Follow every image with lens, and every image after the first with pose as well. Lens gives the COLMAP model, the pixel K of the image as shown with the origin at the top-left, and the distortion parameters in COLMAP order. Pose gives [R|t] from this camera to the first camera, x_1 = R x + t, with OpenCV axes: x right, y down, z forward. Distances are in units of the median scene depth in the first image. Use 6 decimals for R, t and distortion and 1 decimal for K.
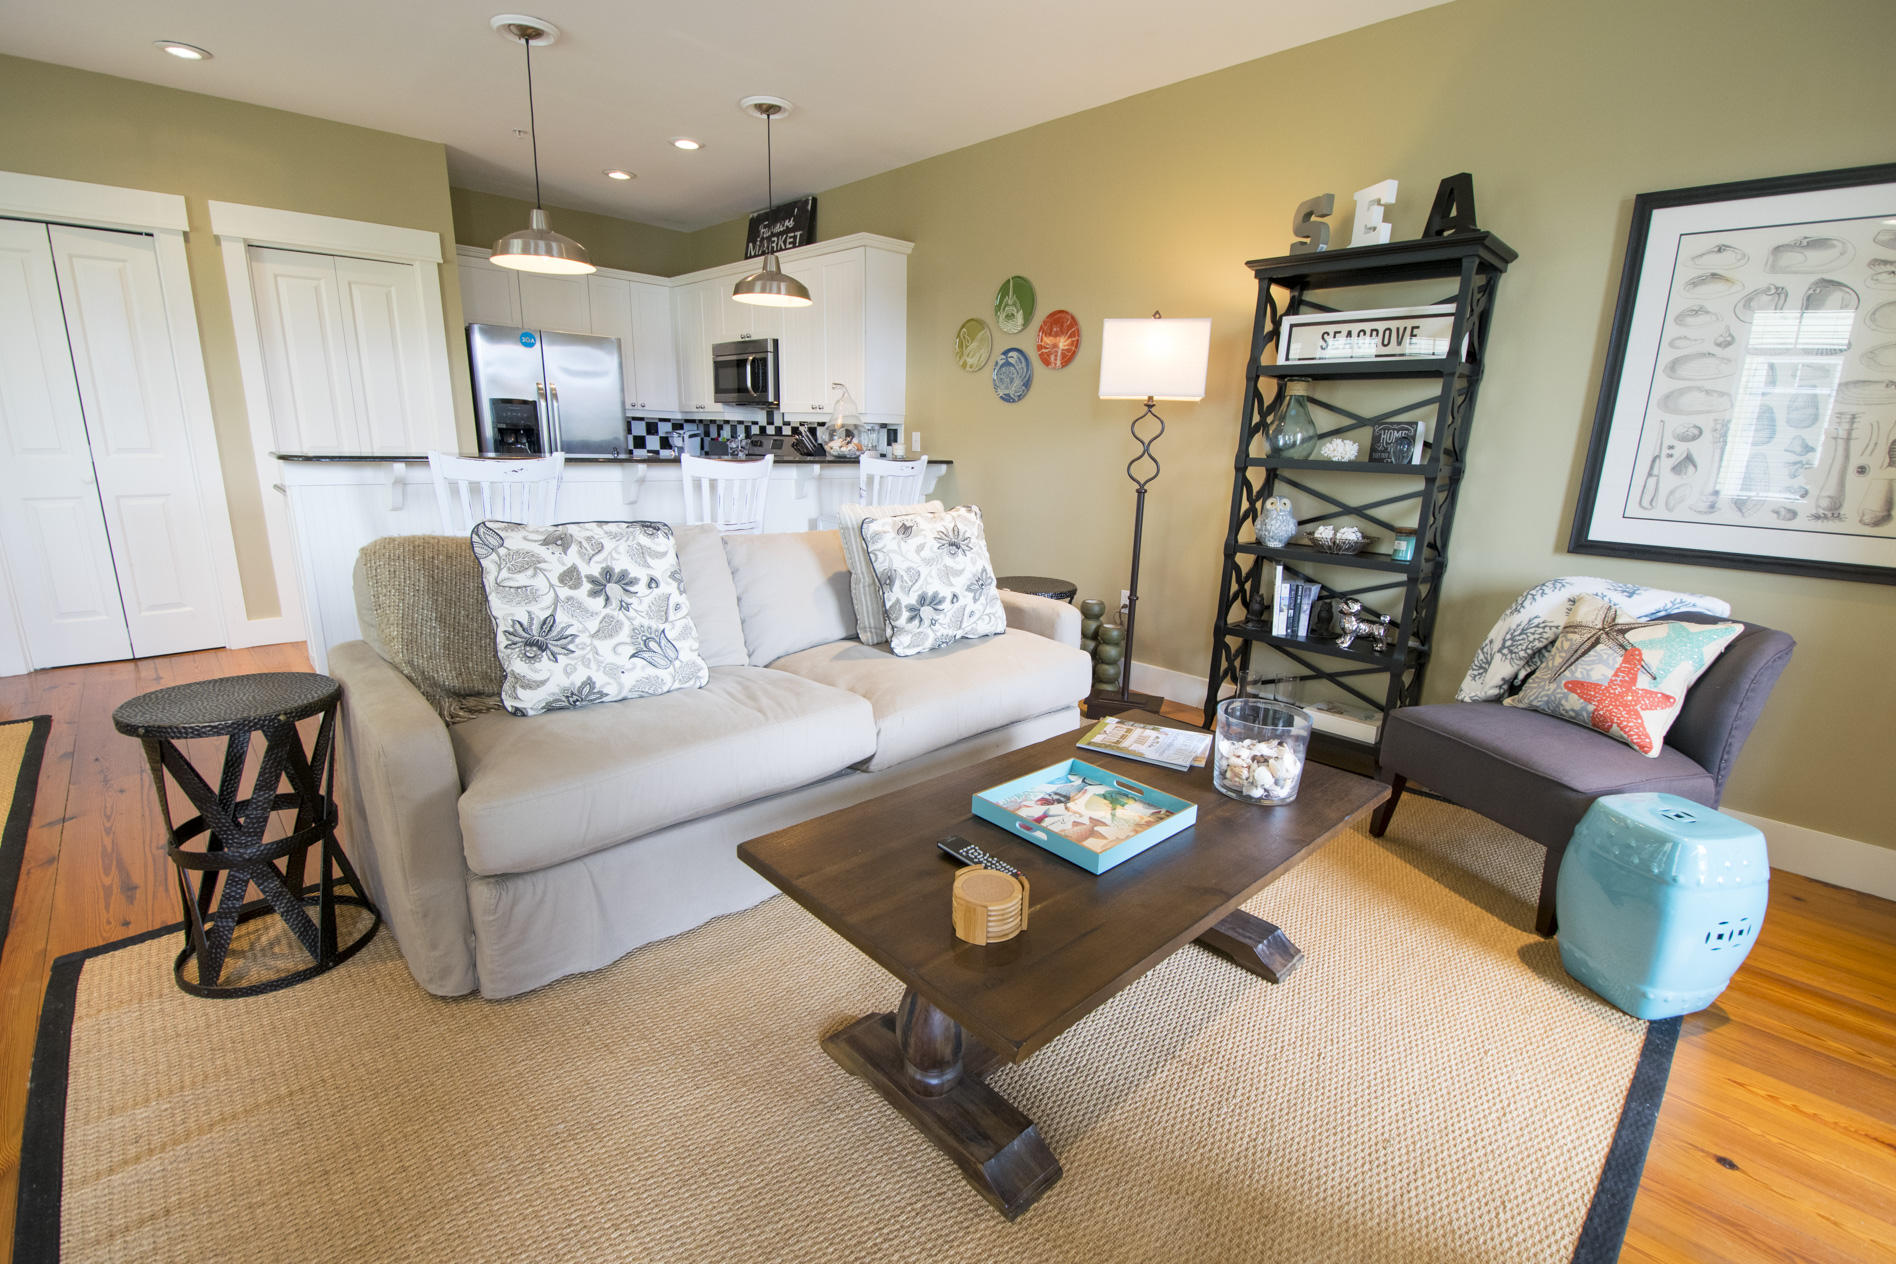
lens RADIAL K [[836.2, 0, 943.1], [0, 836.2, 647.4], [0, 0, 1]] dist [0.001468, -0.011695]
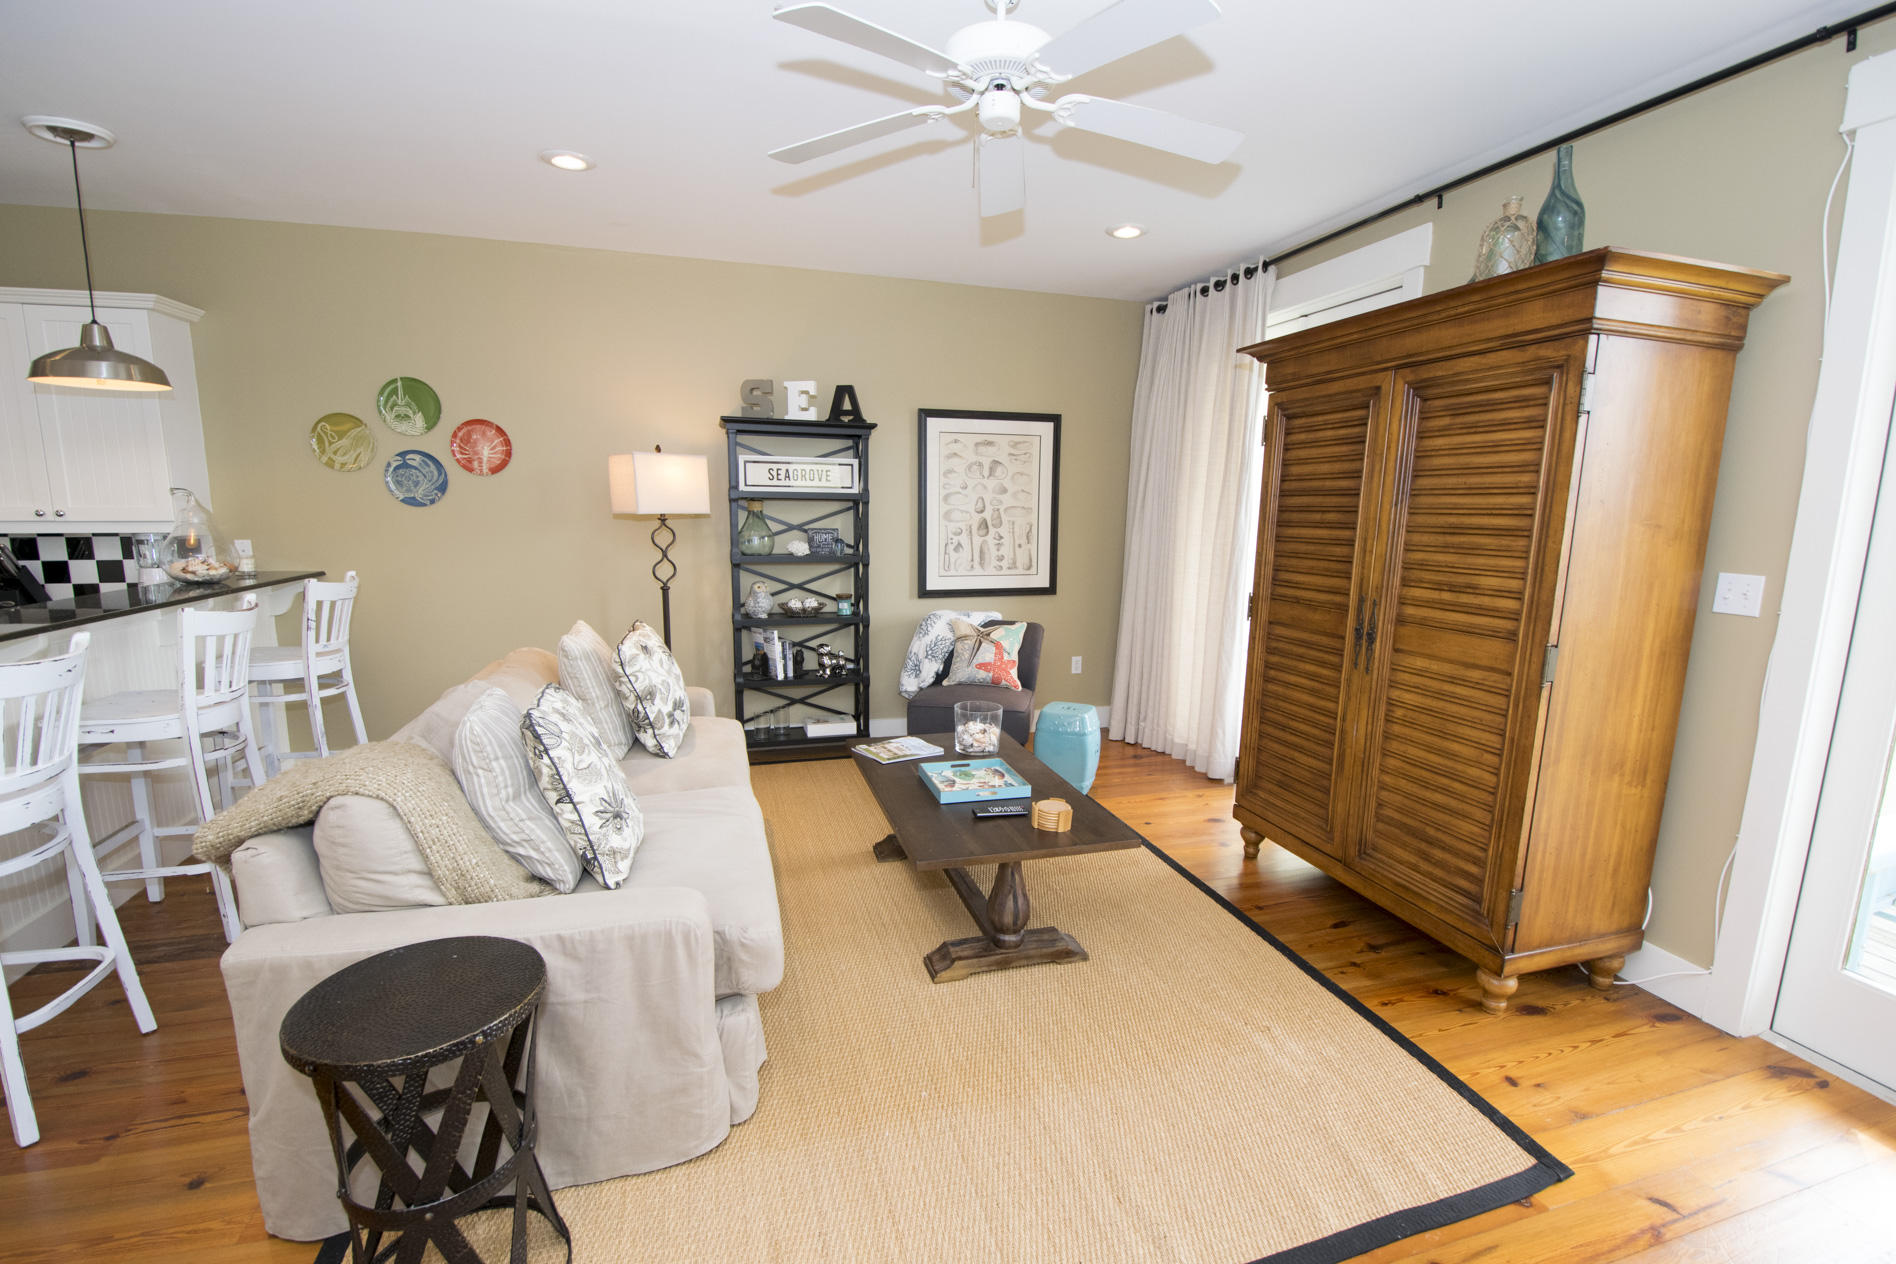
lens RADIAL K [[836.2, 0, 955.1], [0, 836.2, 654.6], [0, 0, 1]] dist [0.001468, -0.011695]
pose [[0.459931, -0.180927, 0.869327, -0.537757], [0.216150, 0.972385, 0.088018, -0.091581], [-0.861245, 0.147423, 0.486338, 0.050387]]
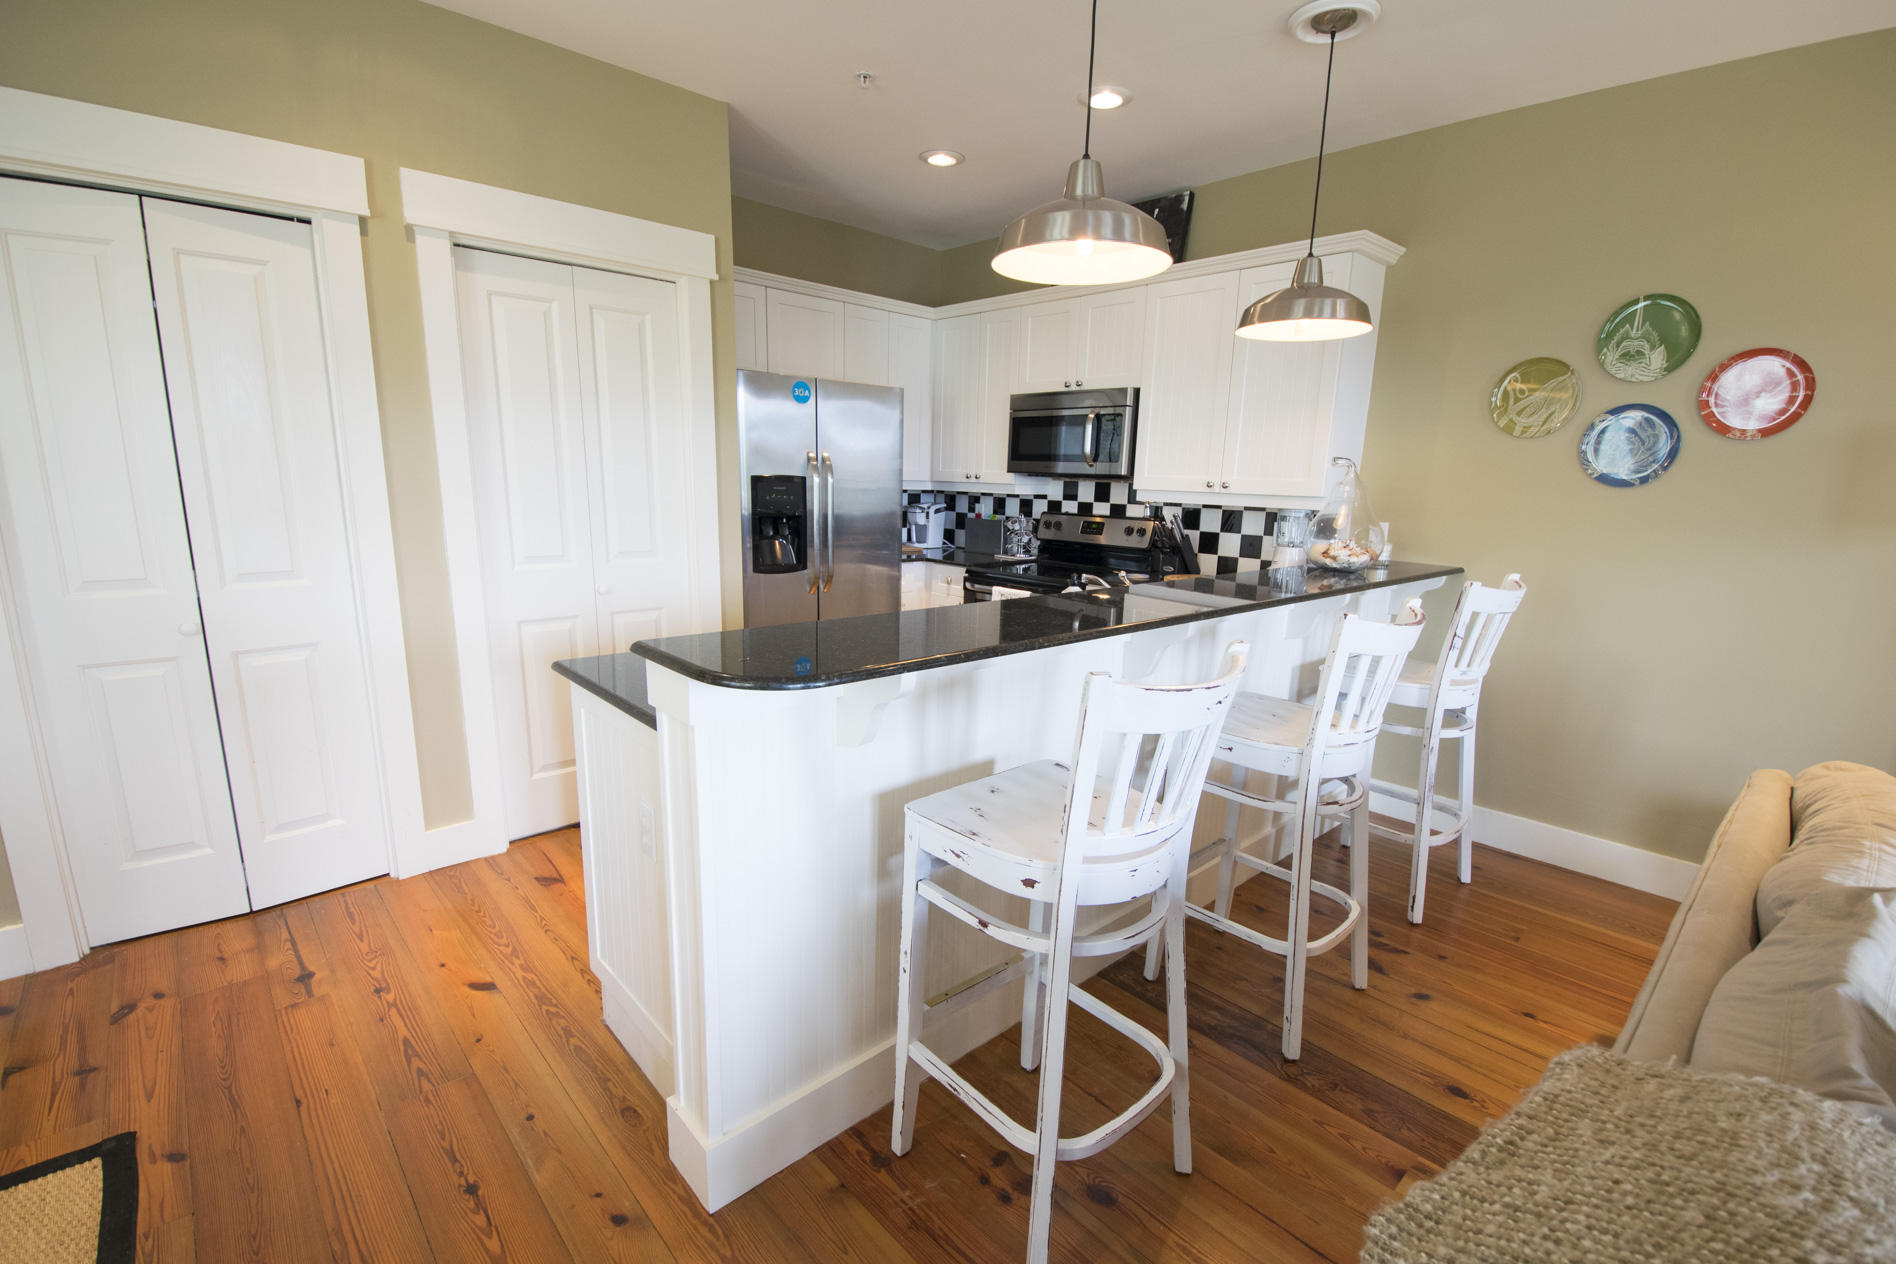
lens RADIAL K [[836.2, 0, 952.1], [0, 836.2, 649.7], [0, 0, 1]] dist [0.001468, -0.011695]
pose [[0.999928, -0.000727, -0.011999, -0.464928], [0.000248, 0.999205, -0.039856, -0.158209], [0.012018, 0.039850, 0.999133, 0.397727]]
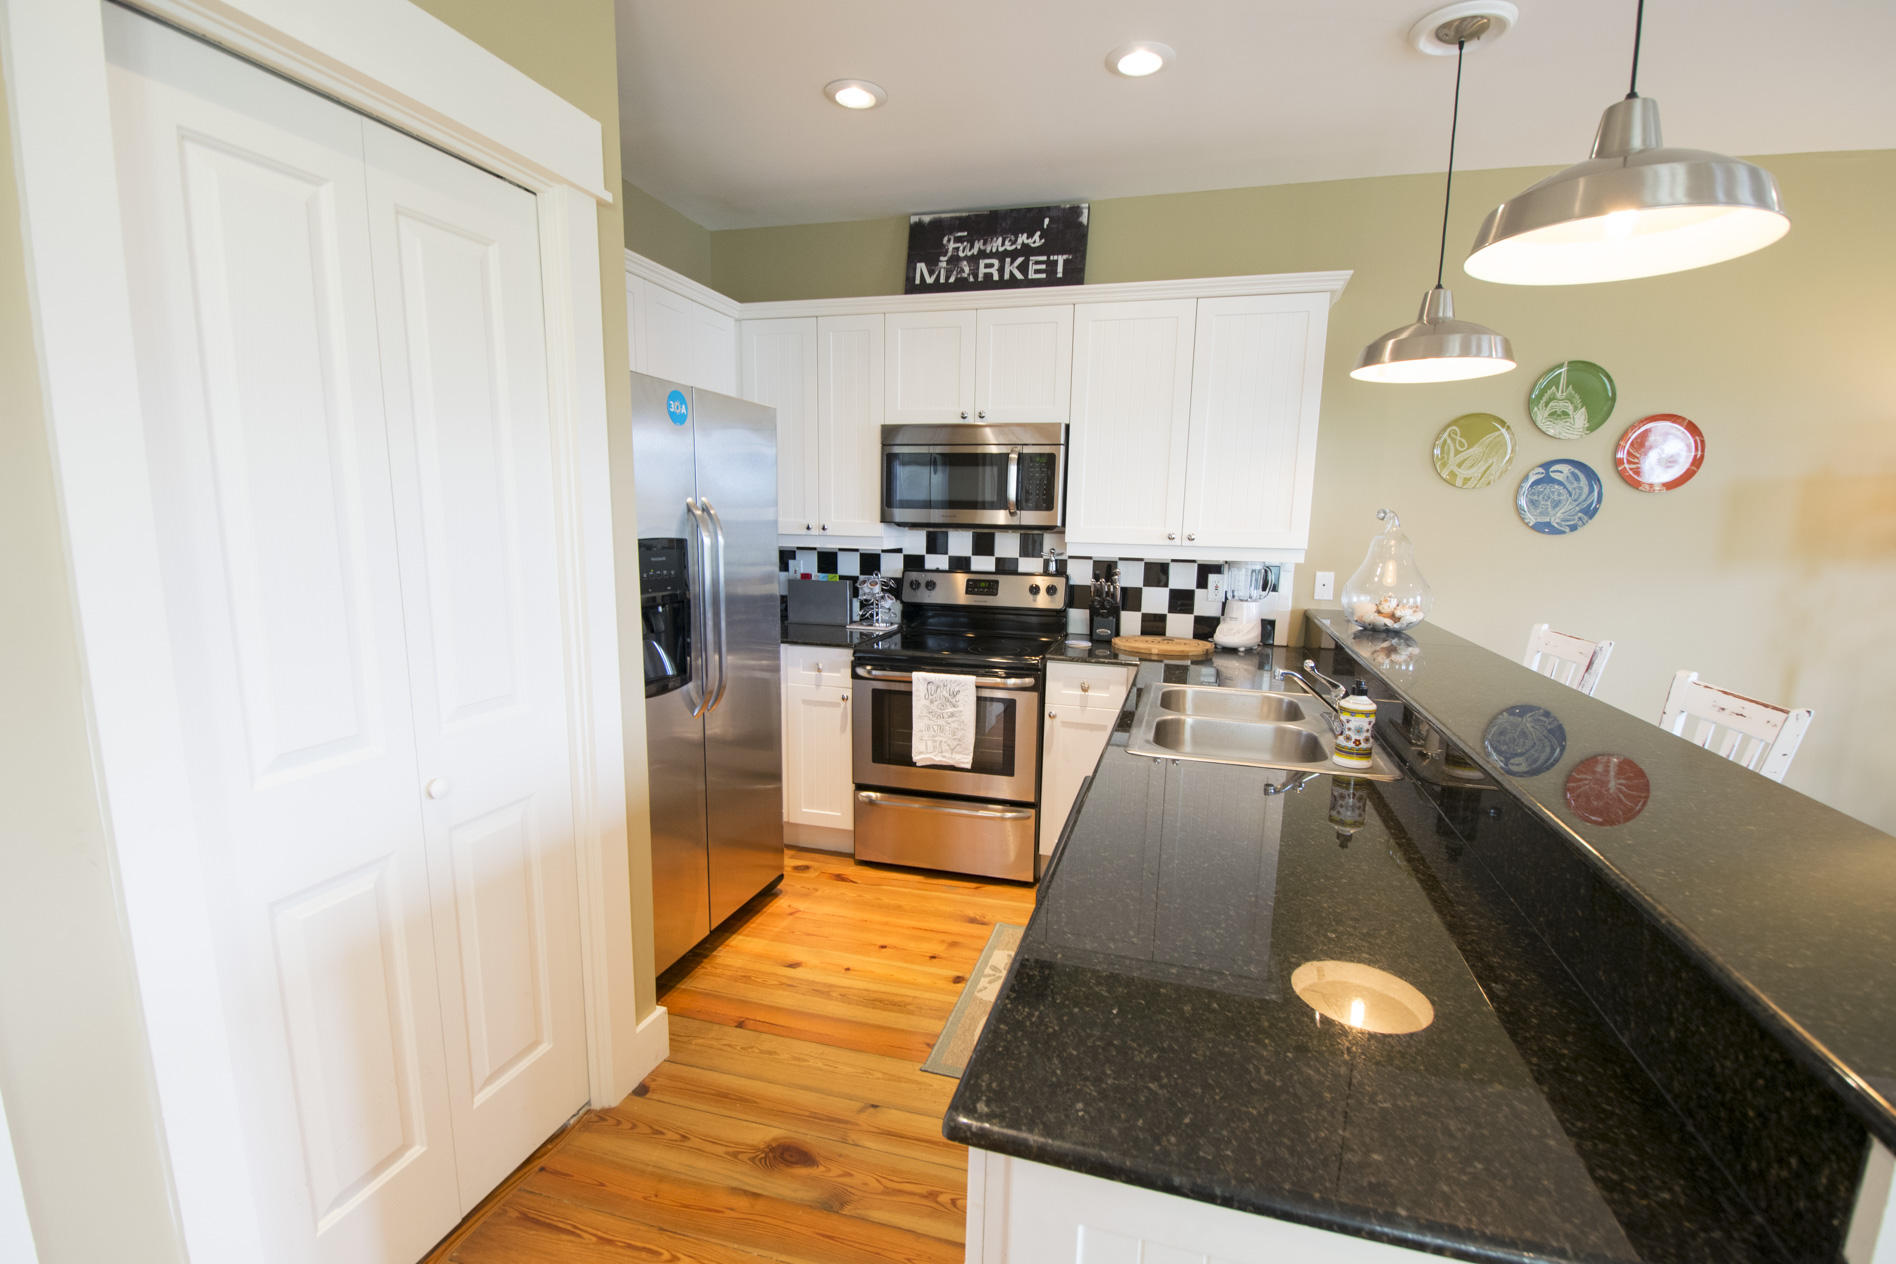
lens RADIAL K [[836.2, 0, 951.1], [0, 836.2, 640.8], [0, 0, 1]] dist [0.001468, -0.011695]
pose [[0.865032, -0.089266, 0.493711, -0.773633], [0.130773, 0.990145, -0.050103, -0.260164], [-0.484373, 0.107905, 0.868182, 0.713972]]
